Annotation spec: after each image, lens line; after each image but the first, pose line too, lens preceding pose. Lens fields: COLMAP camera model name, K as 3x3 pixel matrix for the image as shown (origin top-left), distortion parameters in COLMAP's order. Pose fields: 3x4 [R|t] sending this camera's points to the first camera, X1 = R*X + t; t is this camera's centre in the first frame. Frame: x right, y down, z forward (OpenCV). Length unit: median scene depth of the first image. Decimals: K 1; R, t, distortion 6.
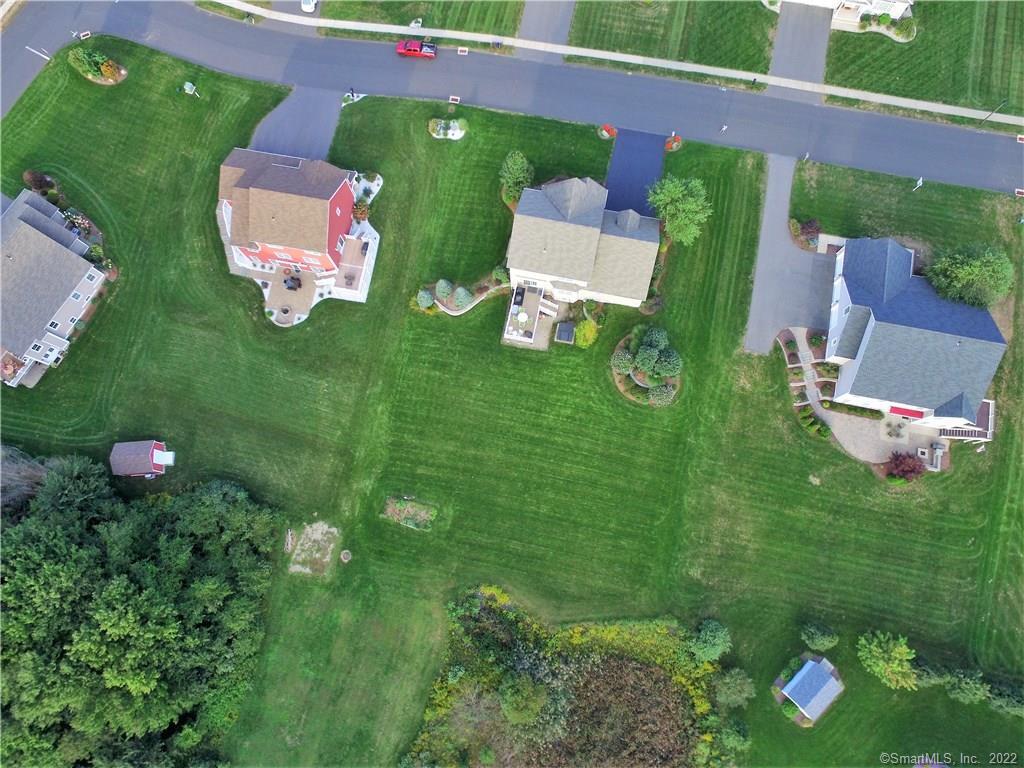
lens RADIAL K [[689.1, 0, 513.3], [0, 689.1, 382.0], [0, 0, 1]] dist [-0.005748, 0.008197]
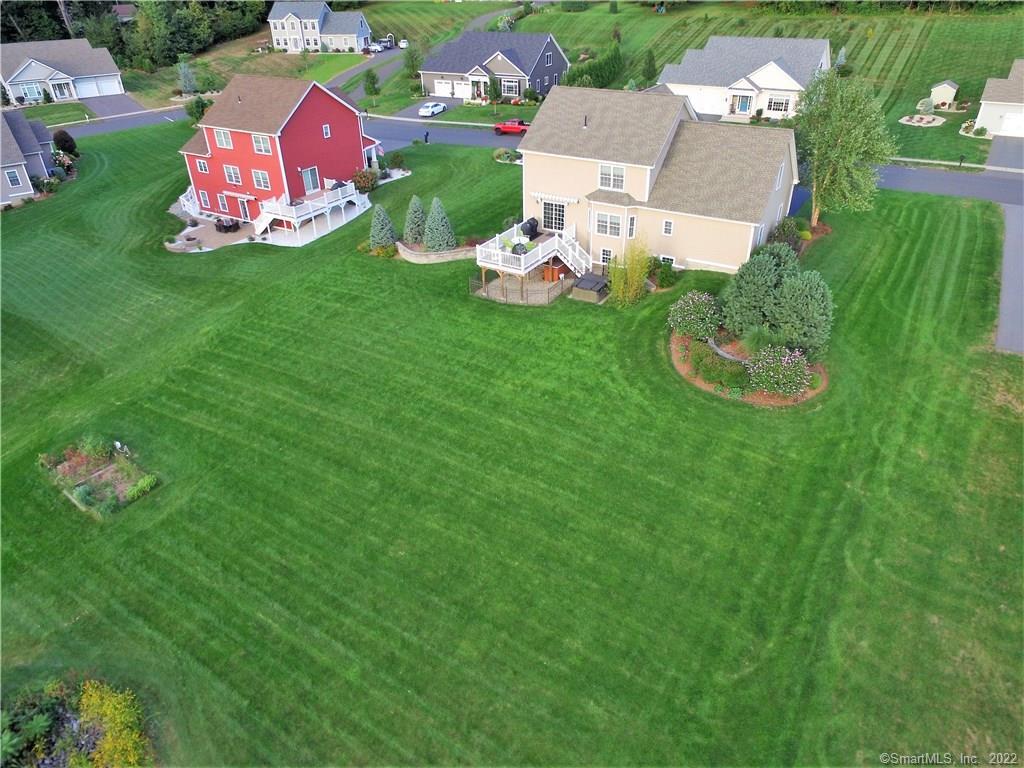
lens RADIAL K [[689.1, 0, 513.3], [0, 689.1, 382.0], [0, 0, 1]] dist [-0.005748, 0.008197]
pose [[0.939323, 0.175085, -0.294986, 0.186830], [-0.332301, 0.677851, -0.655816, 0.336180], [0.085133, 0.714047, 0.694902, 0.697817]]
